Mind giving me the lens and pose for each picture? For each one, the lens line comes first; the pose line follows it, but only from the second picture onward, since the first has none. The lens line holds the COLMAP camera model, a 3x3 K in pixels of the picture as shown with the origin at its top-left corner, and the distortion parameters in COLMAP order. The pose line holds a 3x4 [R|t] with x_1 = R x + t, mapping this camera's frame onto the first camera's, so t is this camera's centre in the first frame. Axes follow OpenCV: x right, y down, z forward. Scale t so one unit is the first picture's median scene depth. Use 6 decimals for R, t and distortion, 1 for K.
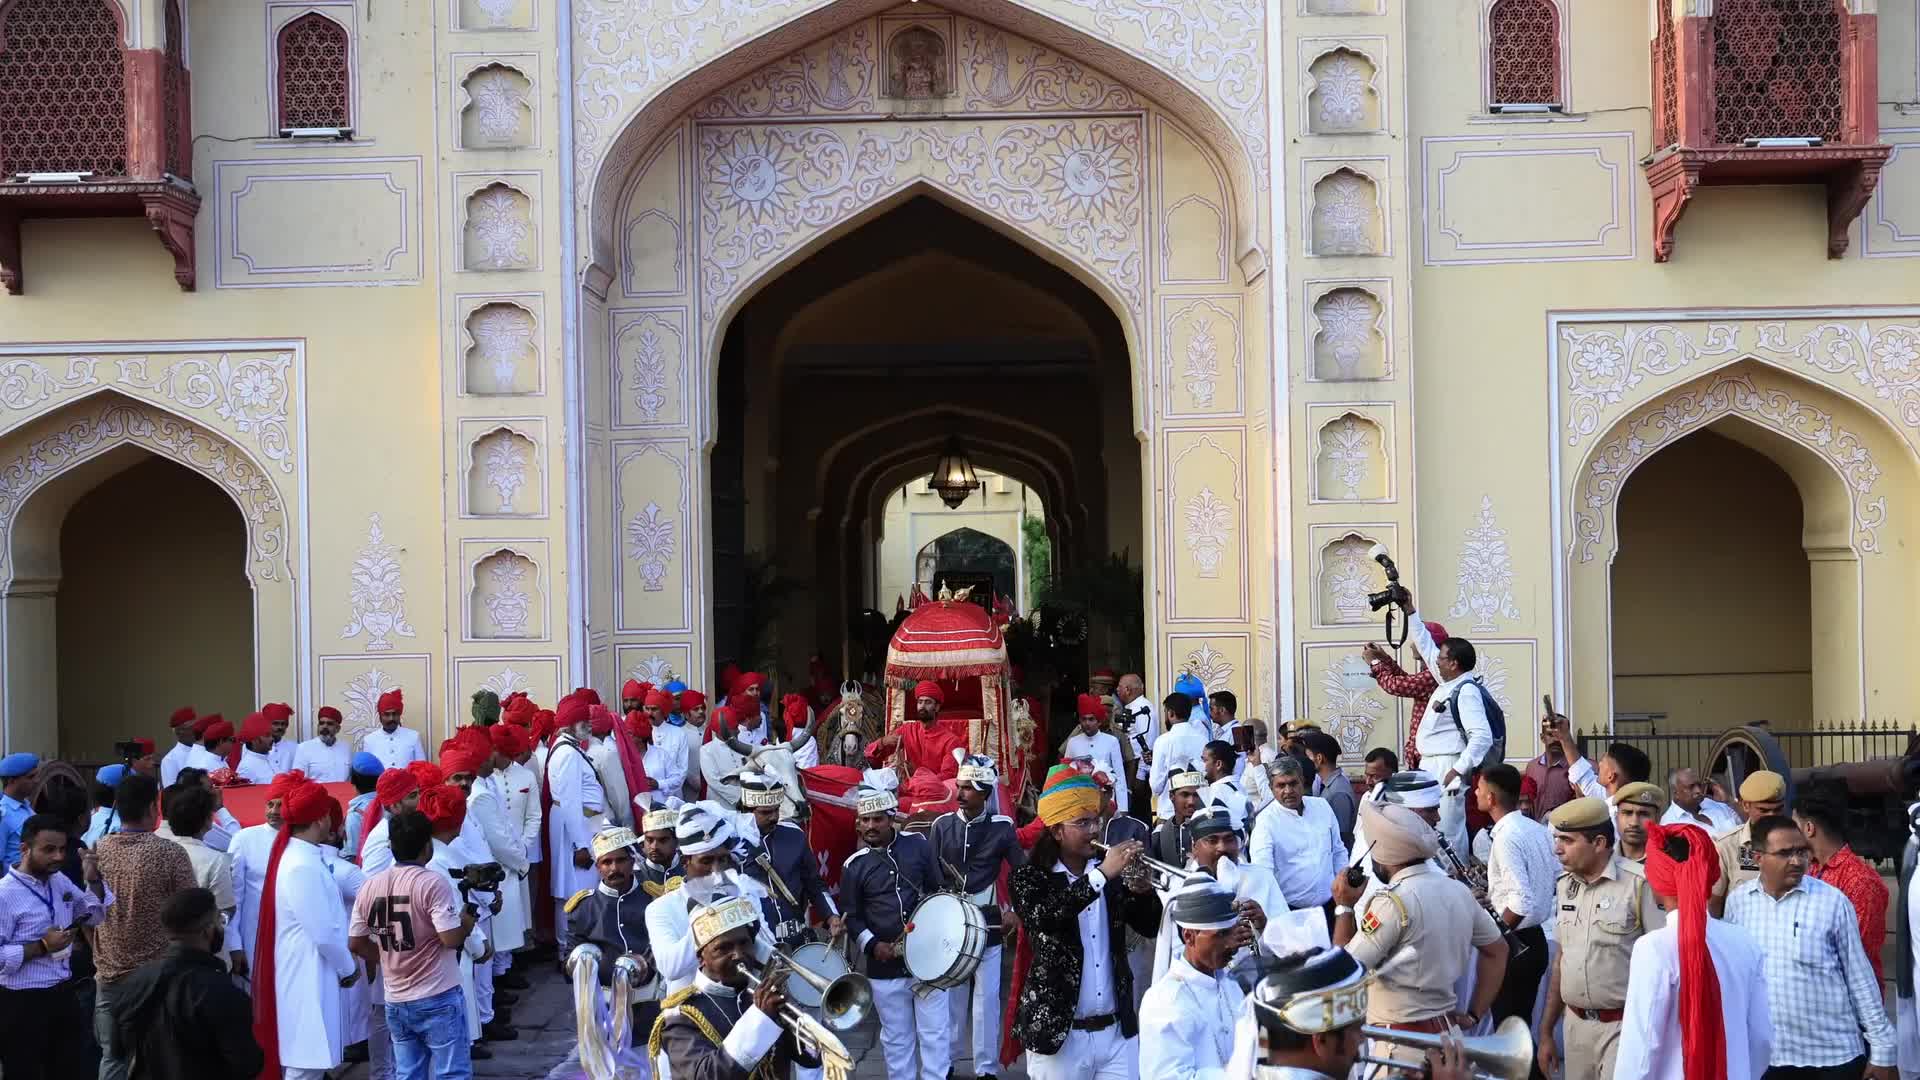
lens RADIAL K [[1997.6, 0, 942.5], [0, 1997.6, 566.5], [0, 0, 1]] dist [-0.037550, 0.147478]
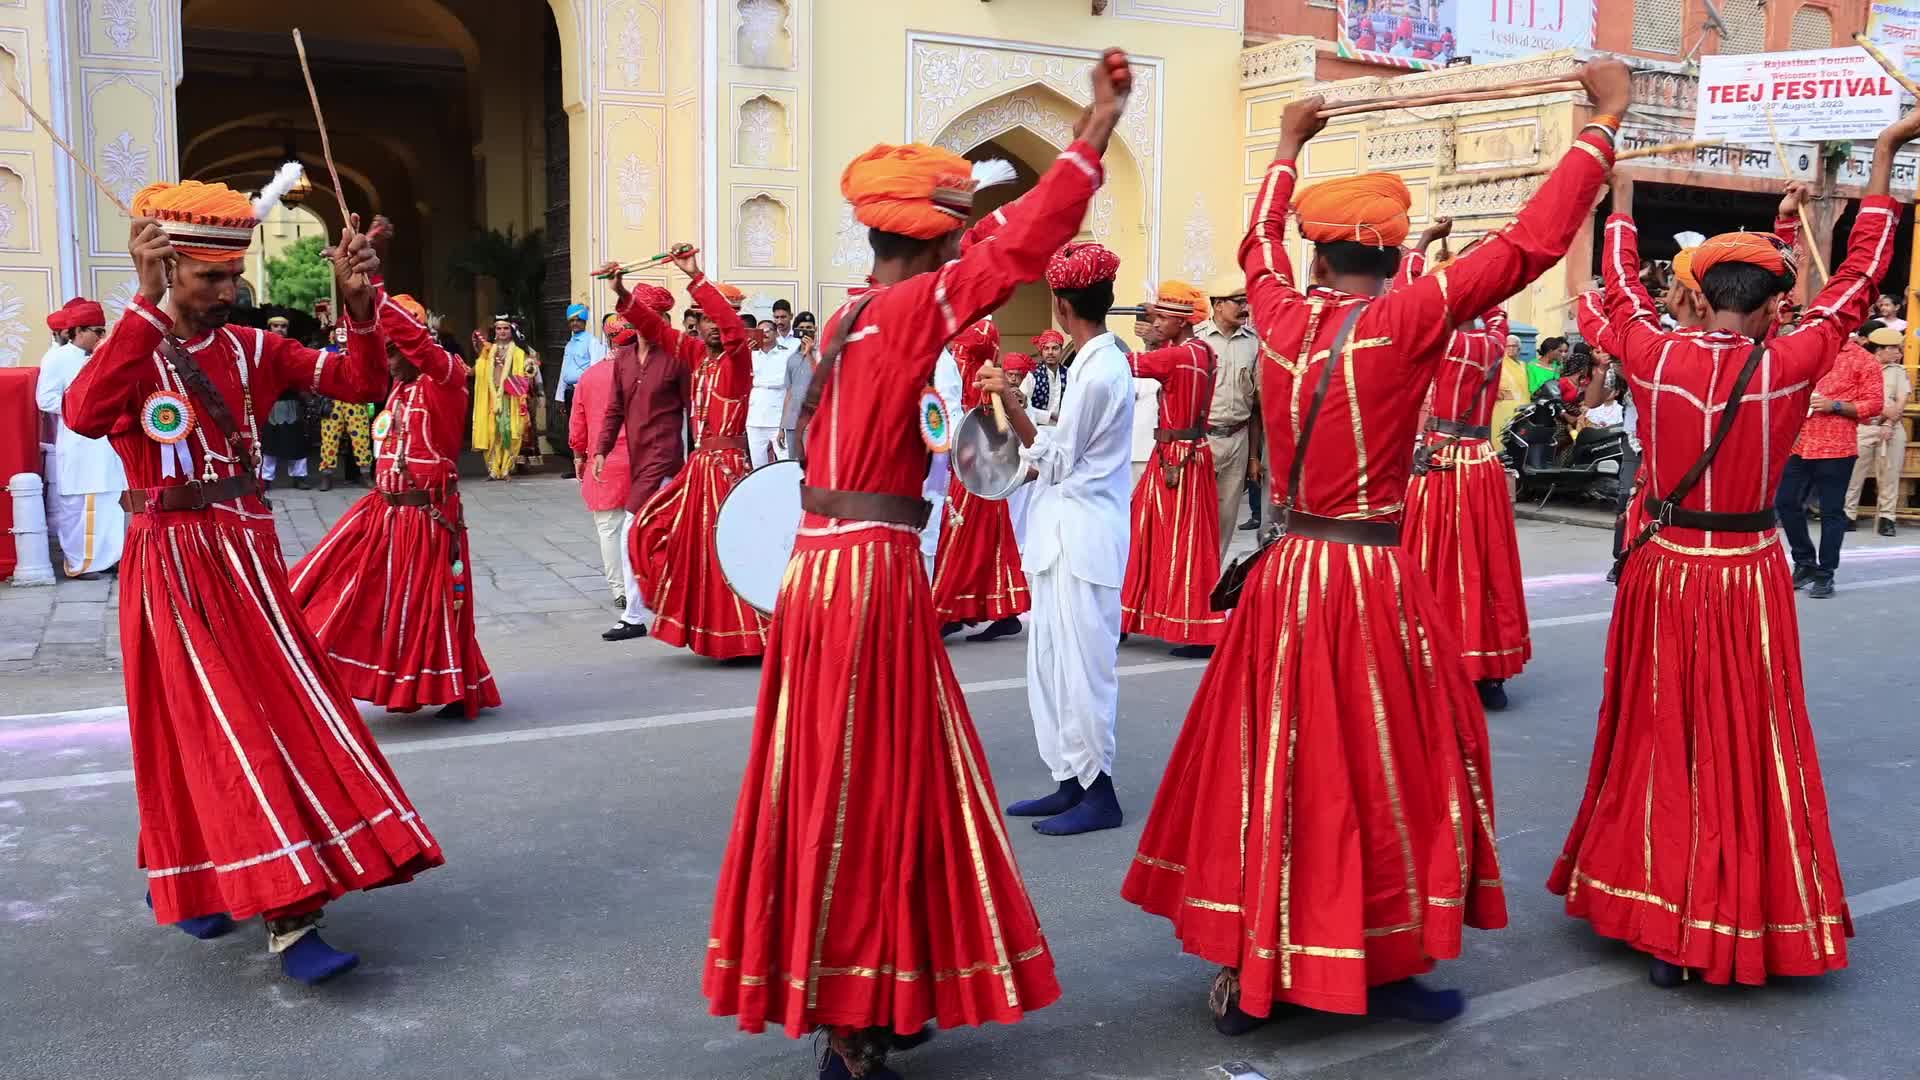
lens RADIAL K [[1546.9, 0, 908.8], [0, 1546.9, 517.3], [0, 0, 1]] dist [-0.079412, 0.054750]
pose [[0.892726, -0.028763, 0.449680, -0.150119], [-0.027360, 0.992659, 0.117809, 0.067481], [-0.449768, -0.117474, 0.885386, 0.084374]]
